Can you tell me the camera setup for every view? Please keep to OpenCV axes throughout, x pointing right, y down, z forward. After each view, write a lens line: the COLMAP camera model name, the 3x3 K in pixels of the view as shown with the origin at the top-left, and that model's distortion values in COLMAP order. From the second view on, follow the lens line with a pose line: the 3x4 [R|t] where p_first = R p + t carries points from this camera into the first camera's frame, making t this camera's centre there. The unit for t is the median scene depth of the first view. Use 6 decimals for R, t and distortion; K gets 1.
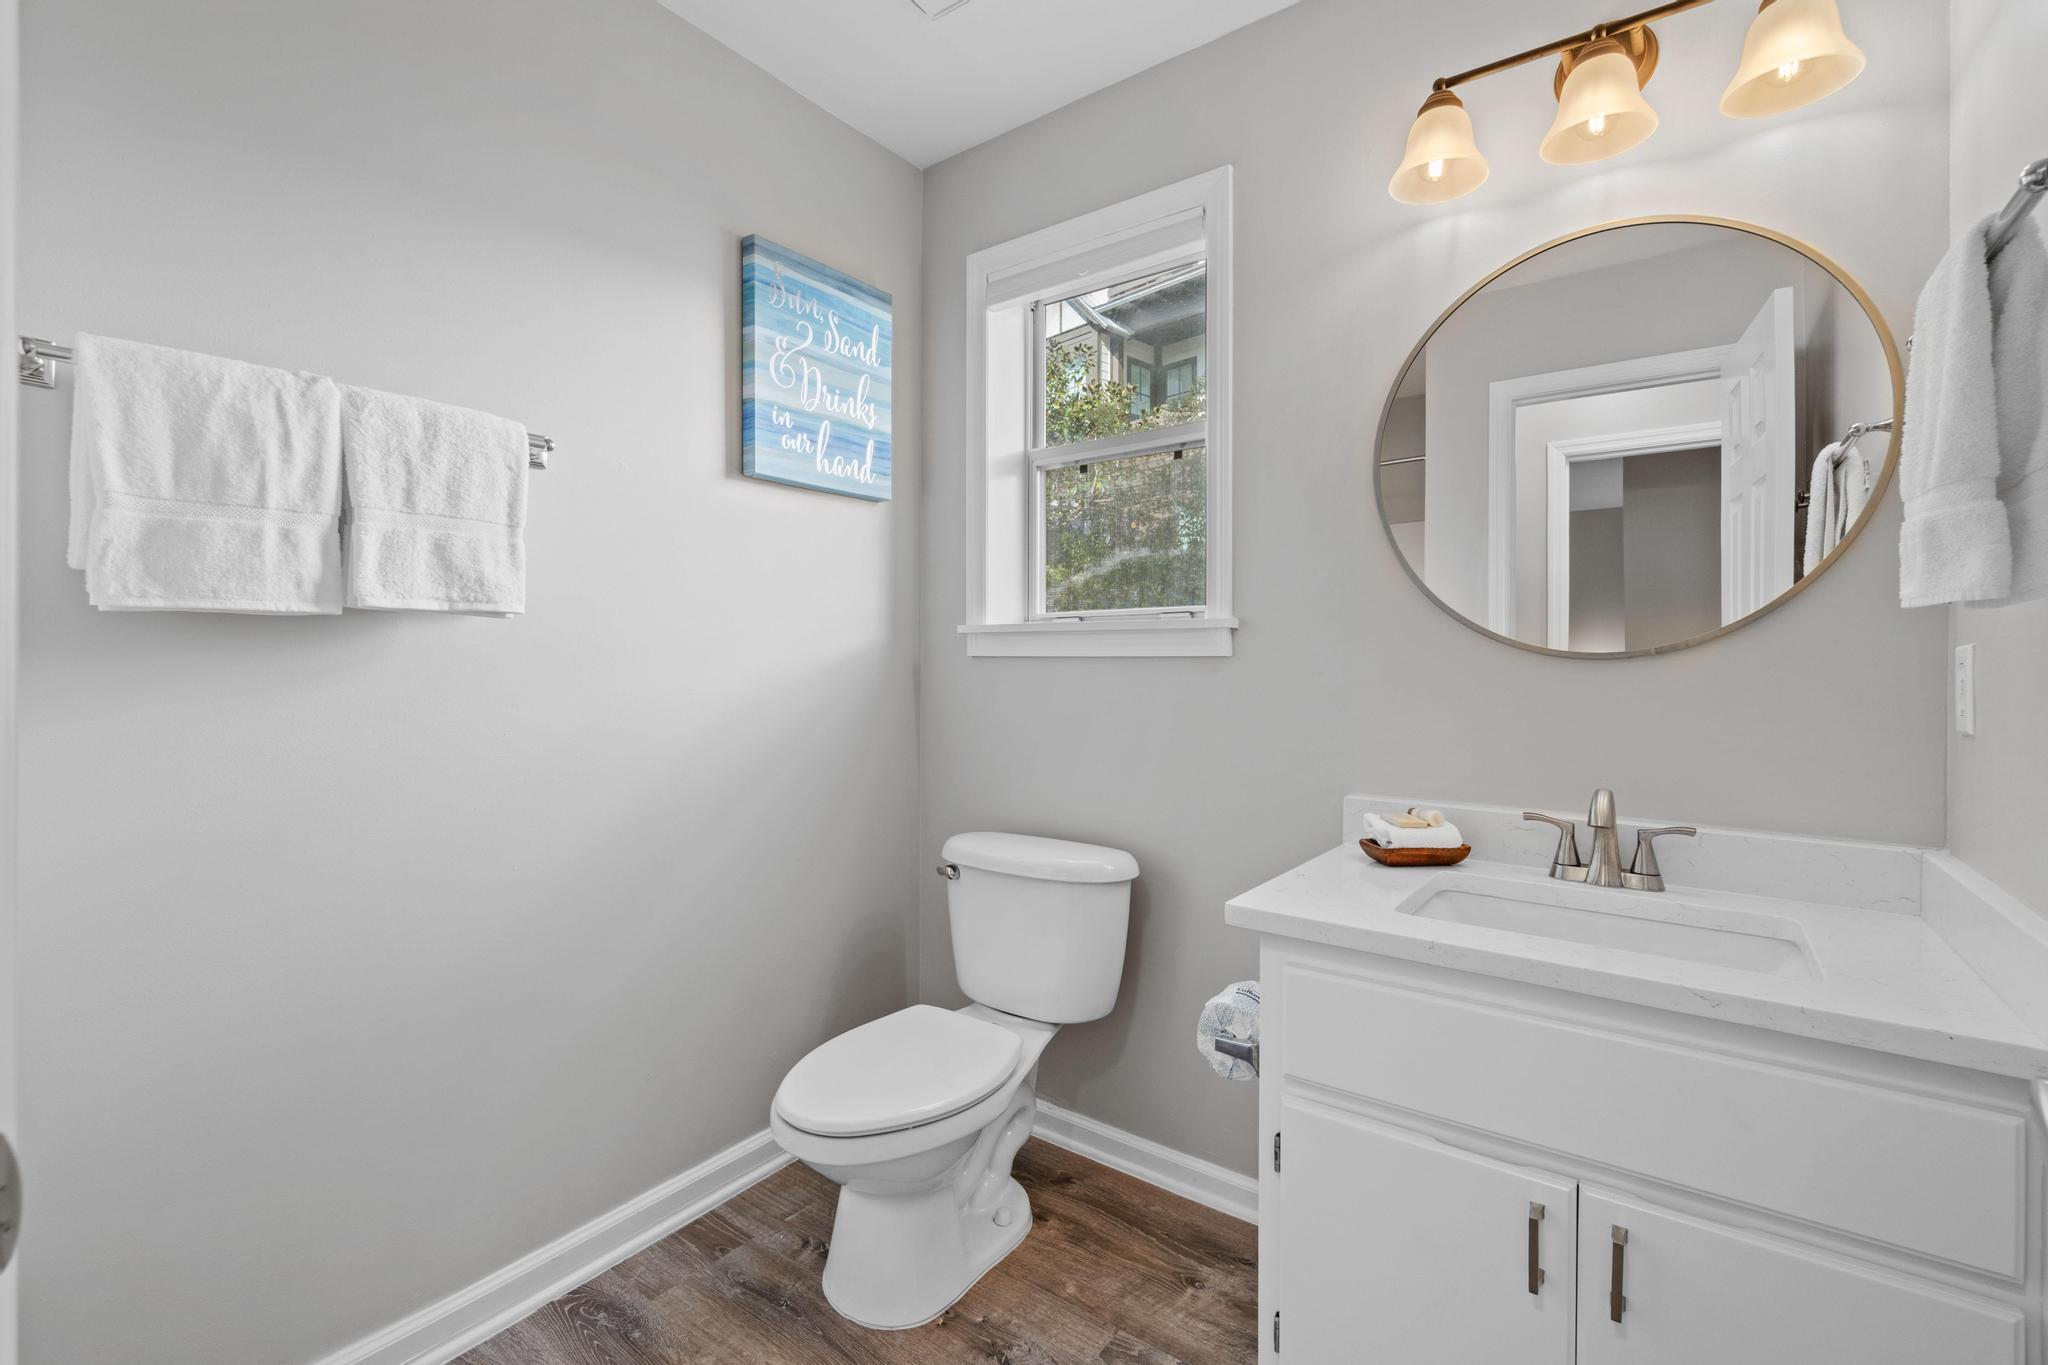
lens RADIAL K [[895.8, 0, 1011.1], [0, 895.8, 674.6], [0, 0, 1]] dist [-0.003792, 0.001872]
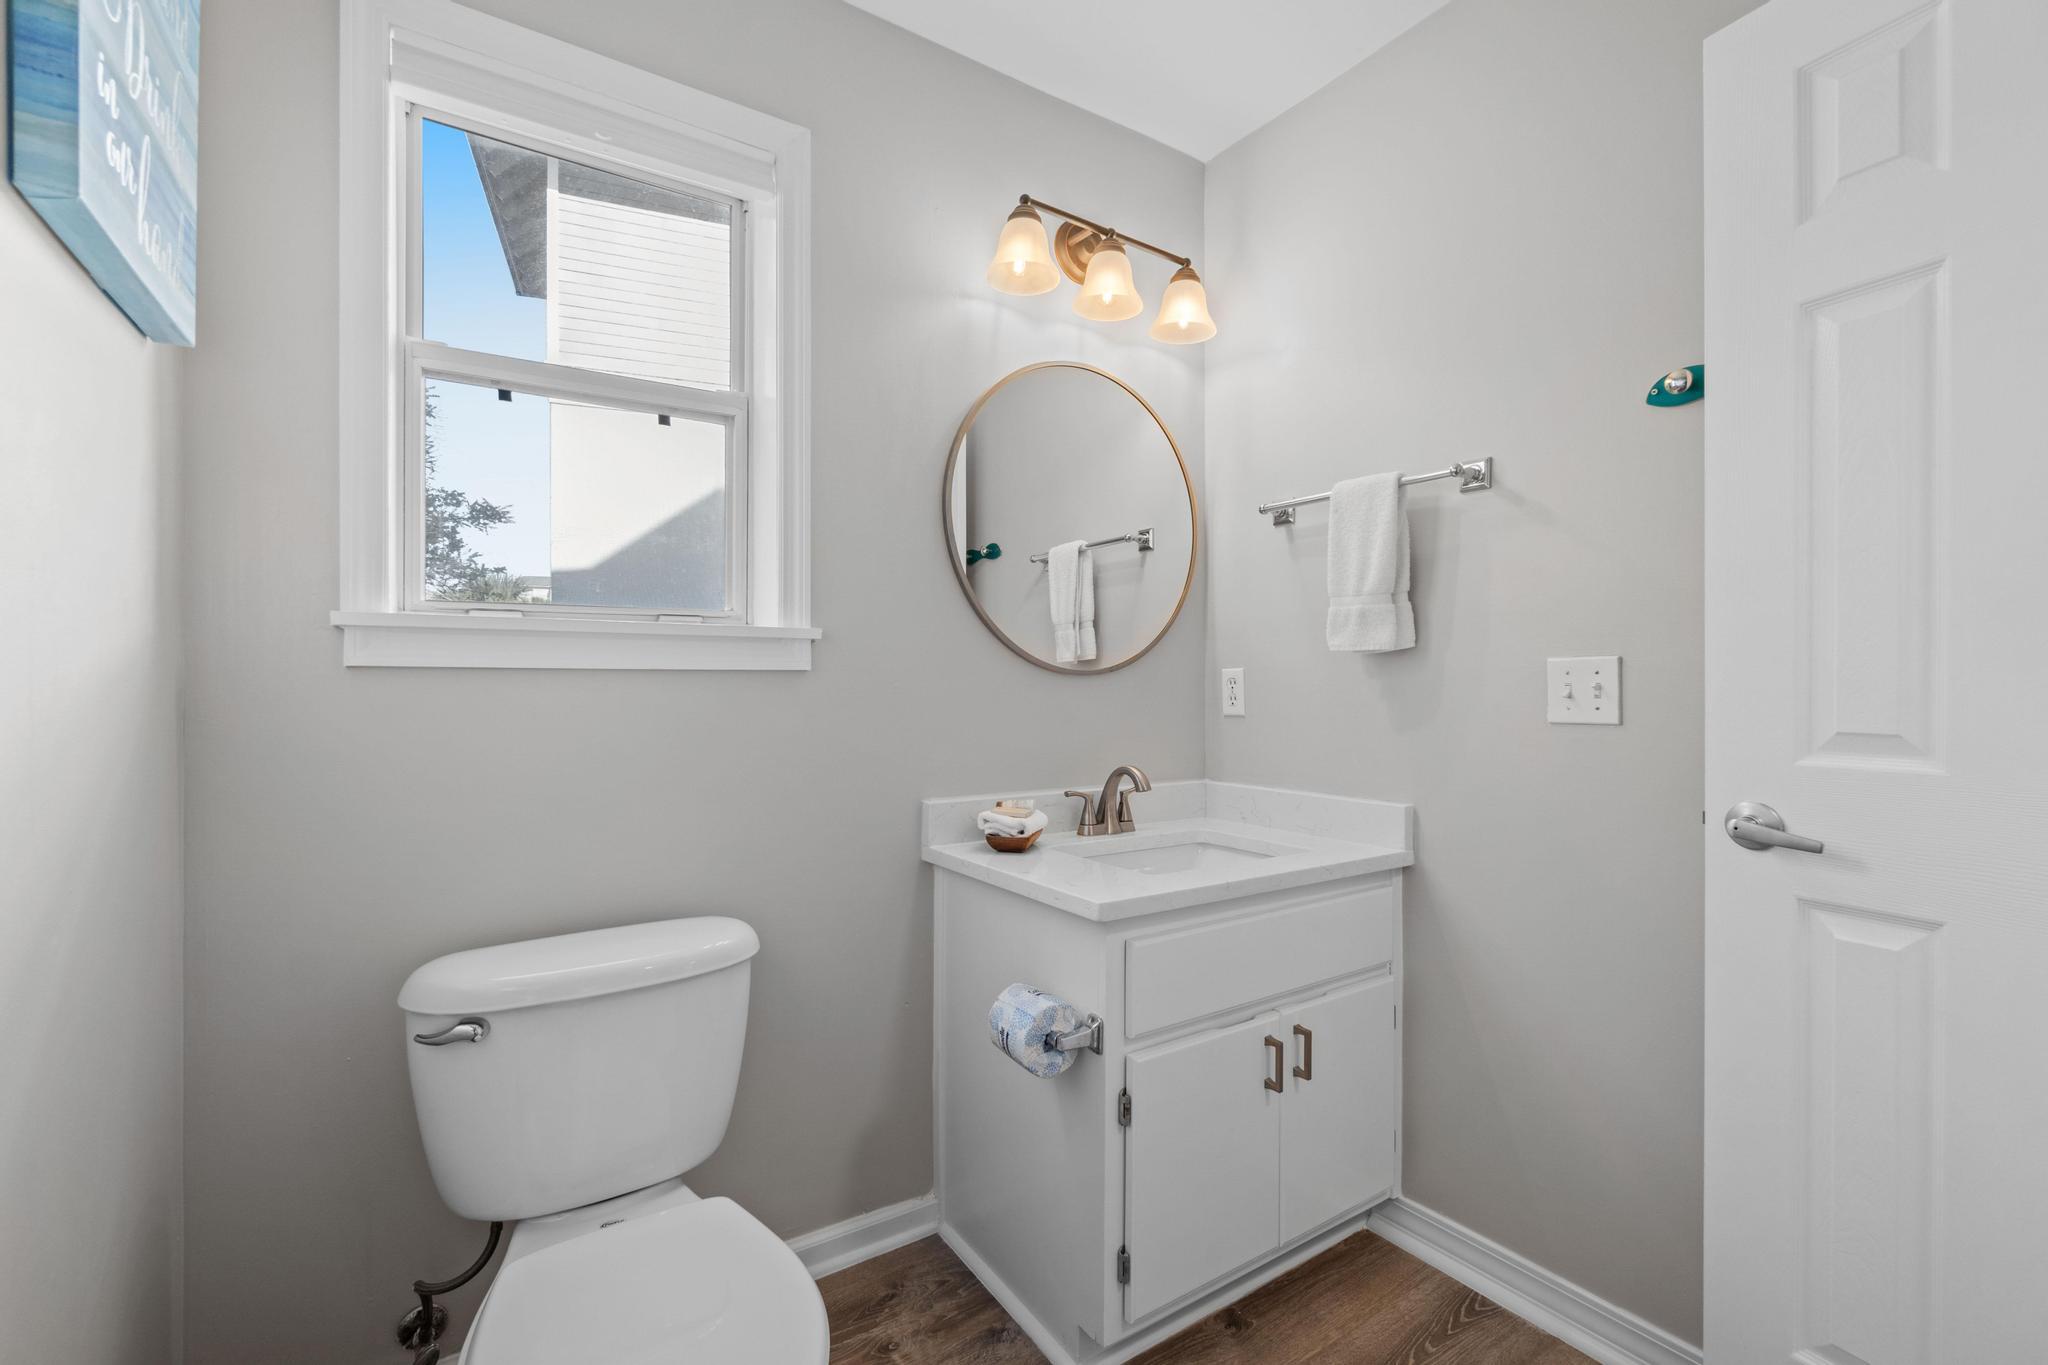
lens RADIAL K [[895.8, 0, 1008.9], [0, 895.8, 679.8], [0, 0, 1]] dist [-0.003792, 0.001872]
pose [[0.339492, -0.007913, 0.940576, -0.635860], [0.007616, 0.999955, 0.005664, -0.015949], [-0.940578, 0.005240, 0.339537, 0.581735]]
